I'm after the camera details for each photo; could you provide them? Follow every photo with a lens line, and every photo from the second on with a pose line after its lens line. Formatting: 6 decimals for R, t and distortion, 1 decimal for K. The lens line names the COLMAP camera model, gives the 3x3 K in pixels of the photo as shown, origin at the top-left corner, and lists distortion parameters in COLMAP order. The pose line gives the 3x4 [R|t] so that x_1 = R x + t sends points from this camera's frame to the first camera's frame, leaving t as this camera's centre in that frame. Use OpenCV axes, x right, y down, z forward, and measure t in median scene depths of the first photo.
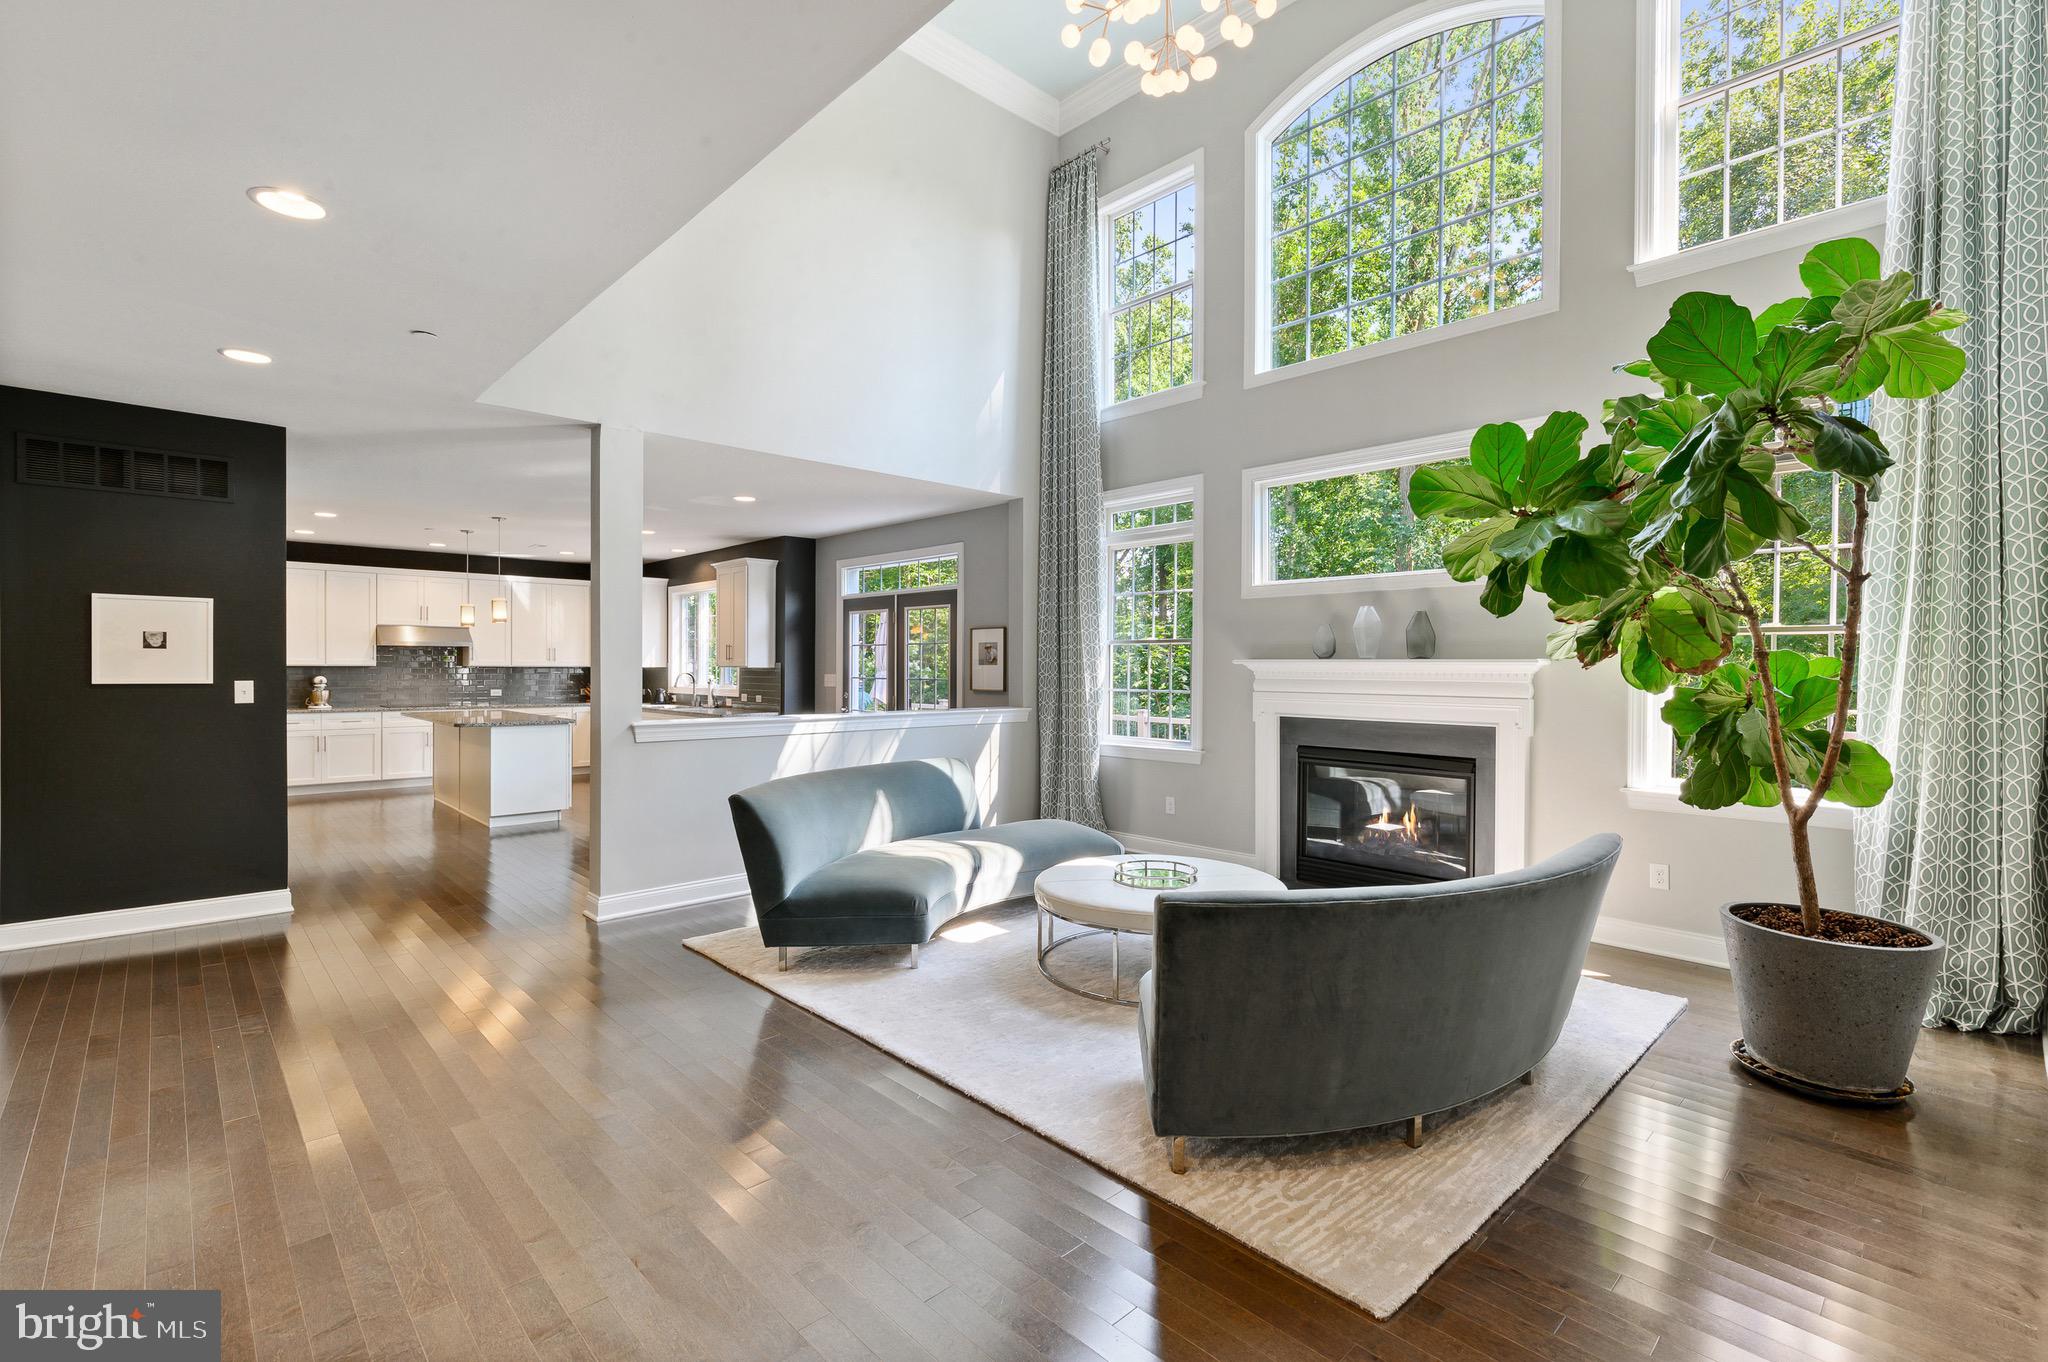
lens RADIAL K [[910.0, 0, 1033.2], [0, 910.0, 677.2], [0, 0, 1]] dist [-0.003835, 0.000124]
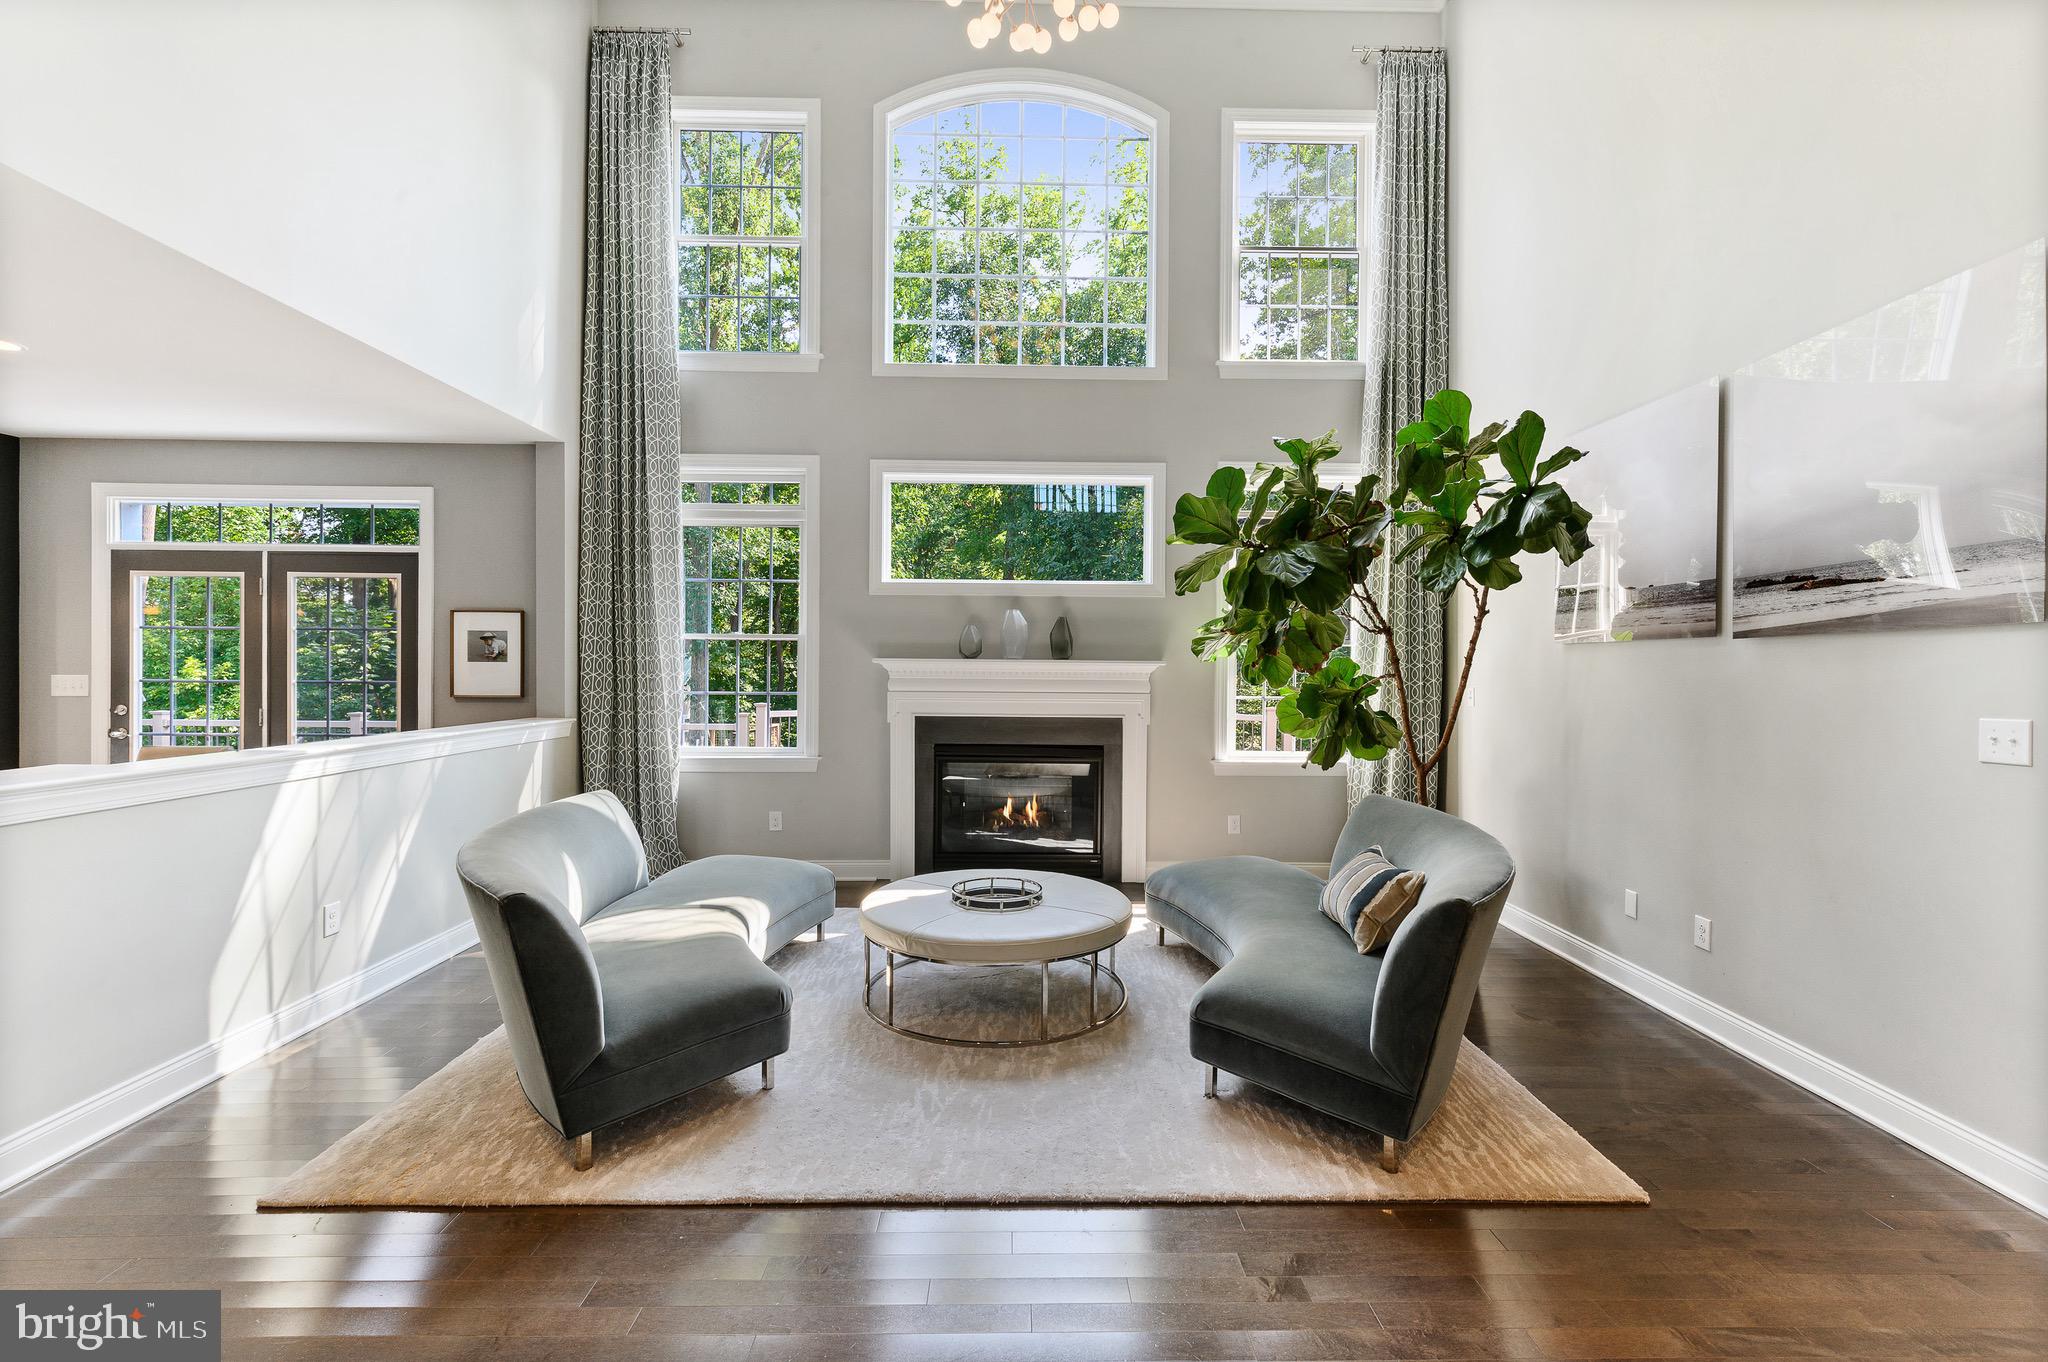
lens RADIAL K [[879.9, 0, 1025.3], [0, 879.9, 670.0], [0, 0, 1]] dist [0.001367, -0.000509]
pose [[0.679375, -0.000062, 0.733791, -0.288987], [0.003804, 0.999987, -0.003437, -0.002823], [-0.733781, 0.005126, 0.679366, 0.220424]]
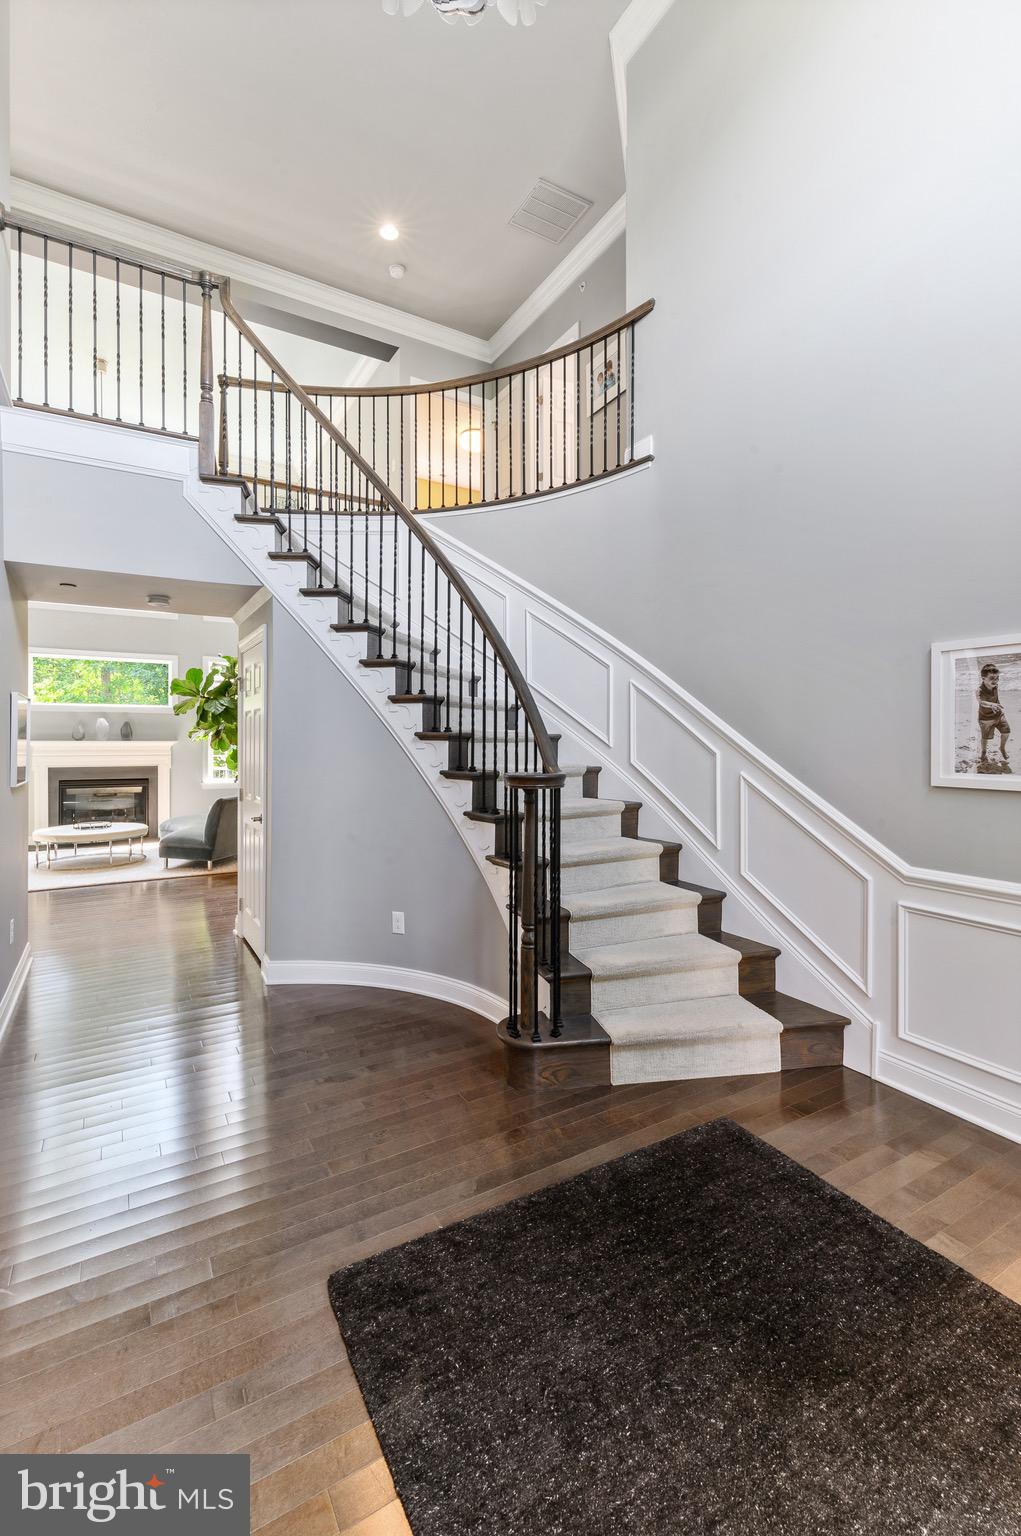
lens RADIAL K [[659.9, 0, 498.9], [0, 659.9, 731.7], [0, 0, 1]] dist [0.001367, -0.000509]
pose [[0.226358, 0.011706, 0.973974, -0.813614], [0.016455, 0.999739, -0.015840, 0.000932], [-0.973905, 0.019612, 0.226106, -0.297807]]
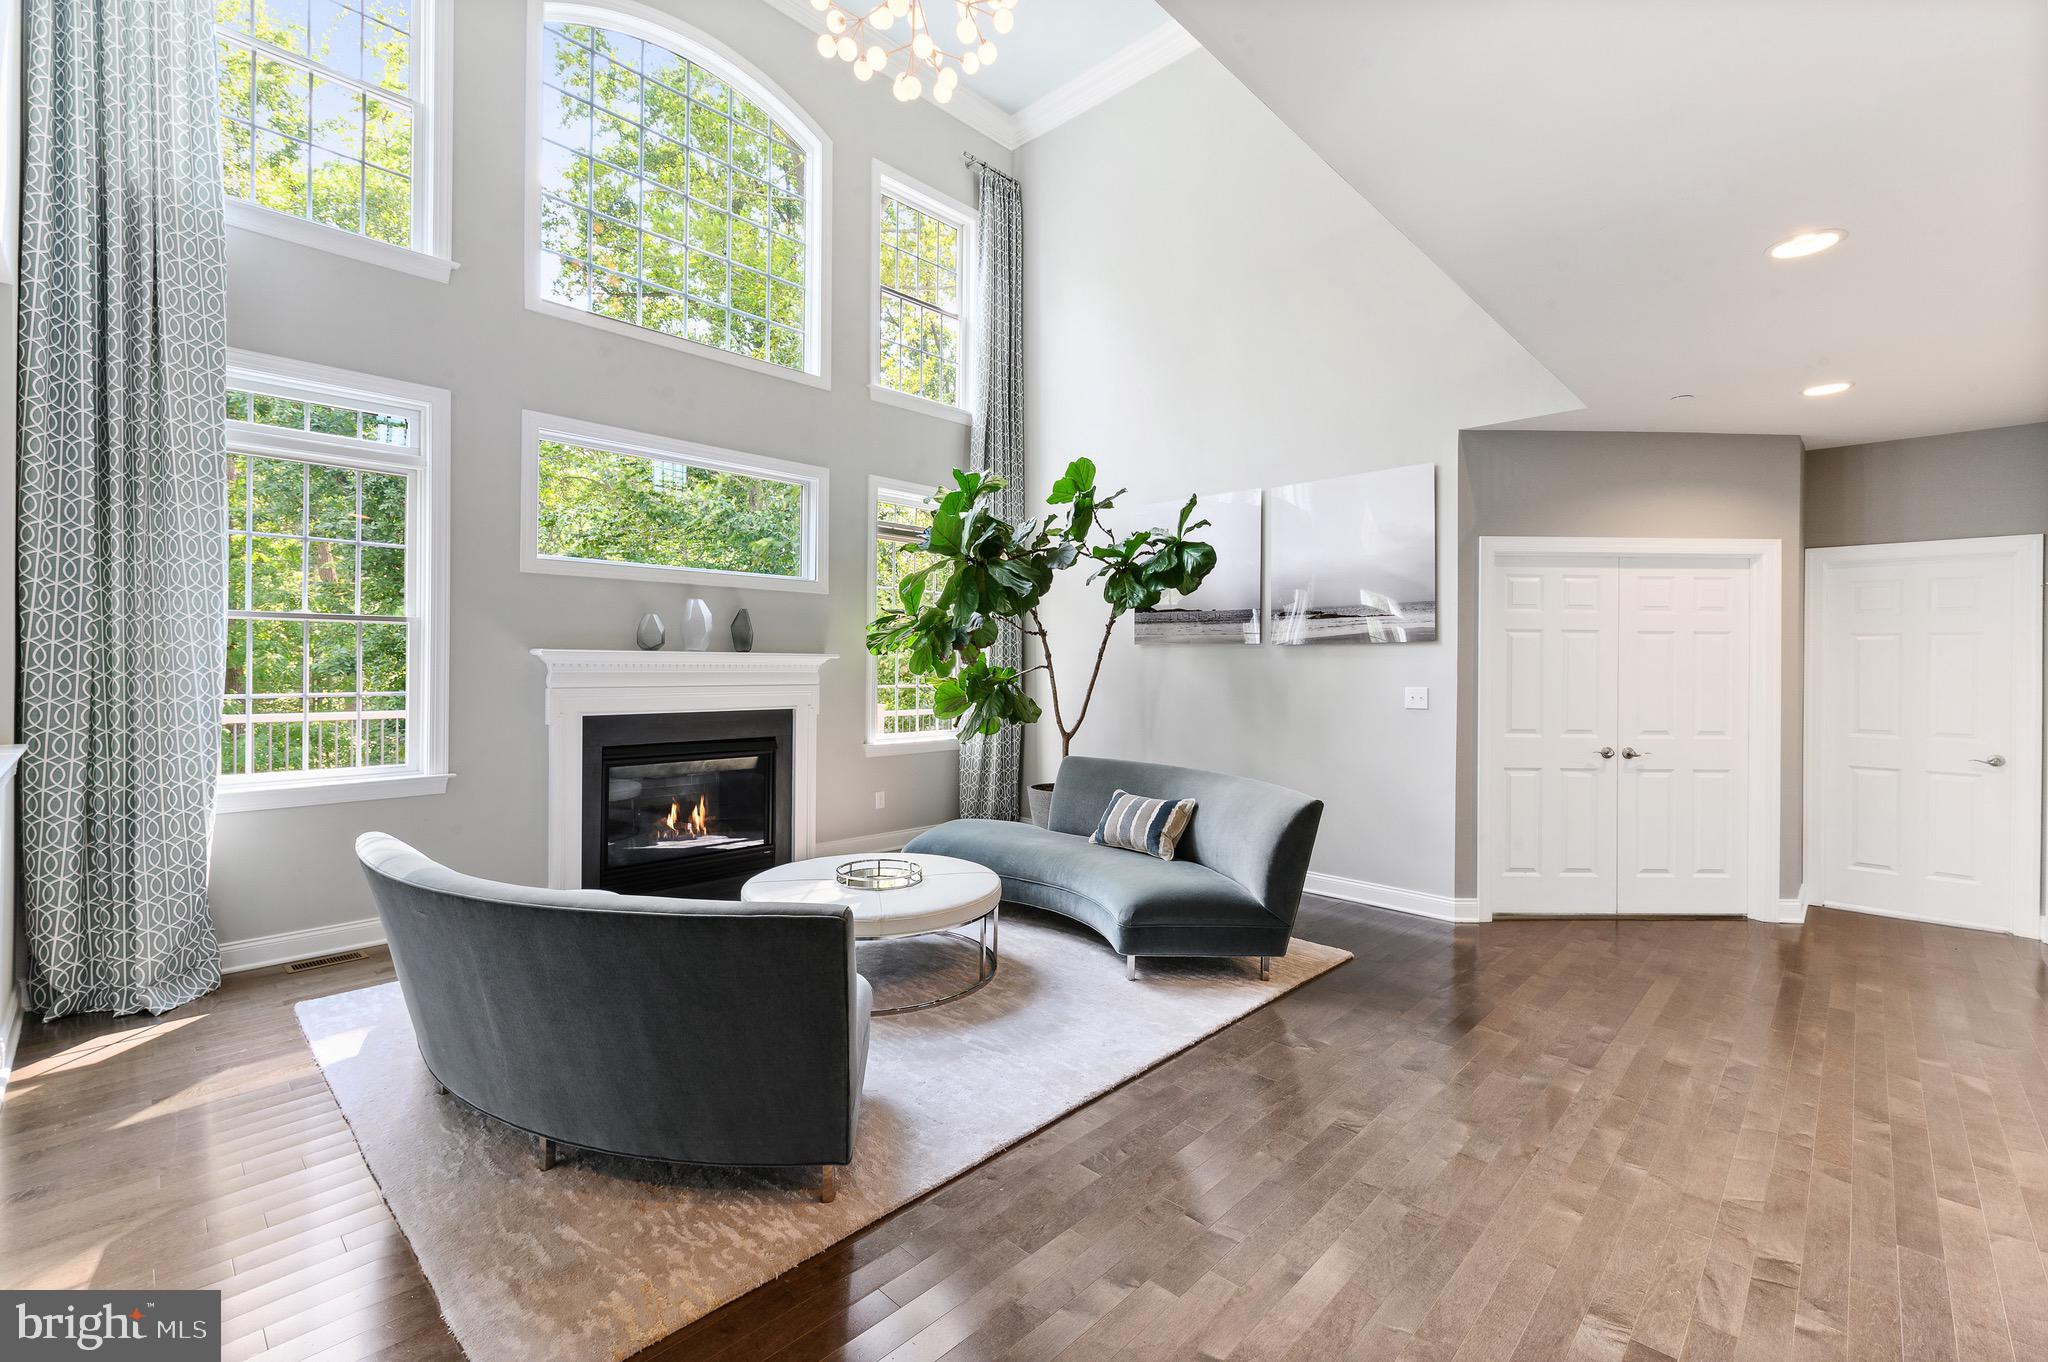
lens RADIAL K [[879.9, 0, 1028.5], [0, 879.9, 659.3], [0, 0, 1]] dist [0.001367, -0.000509]
pose [[-0.044817, 0.002715, 0.998992, -0.474099], [0.004953, 0.999985, -0.002495, -0.005436], [-0.998983, 0.004836, -0.044830, 0.515544]]
